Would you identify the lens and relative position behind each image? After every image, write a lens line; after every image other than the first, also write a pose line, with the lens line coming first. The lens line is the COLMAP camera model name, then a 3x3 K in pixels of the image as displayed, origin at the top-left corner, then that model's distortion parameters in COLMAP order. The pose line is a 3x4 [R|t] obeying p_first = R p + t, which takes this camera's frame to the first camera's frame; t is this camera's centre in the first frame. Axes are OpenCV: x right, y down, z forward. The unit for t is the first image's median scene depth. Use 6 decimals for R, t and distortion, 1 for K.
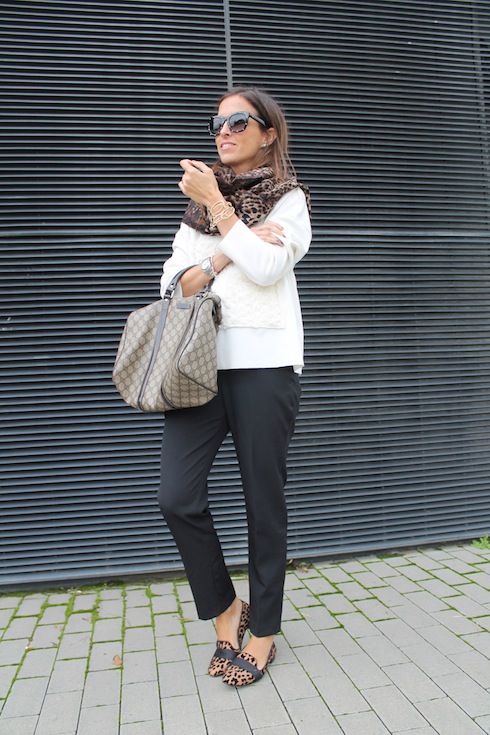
lens RADIAL K [[613.9, 0, 244.6], [0, 613.9, 375.4], [0, 0, 1]] dist [-0.082914, 0.012295]
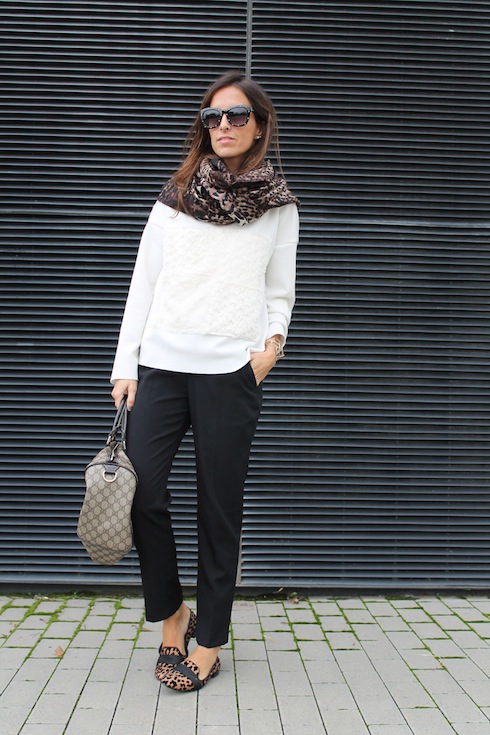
lens RADIAL K [[892.2, 0, 245.9], [0, 892.2, 369.4], [0, 0, 1]] dist [-0.005895, 0.033319]
pose [[0.987998, 0.064119, -0.140532, 0.194597], [-0.064618, 0.997910, 0.001013, -0.014520], [0.140303, 0.008080, 0.990076, -0.310634]]
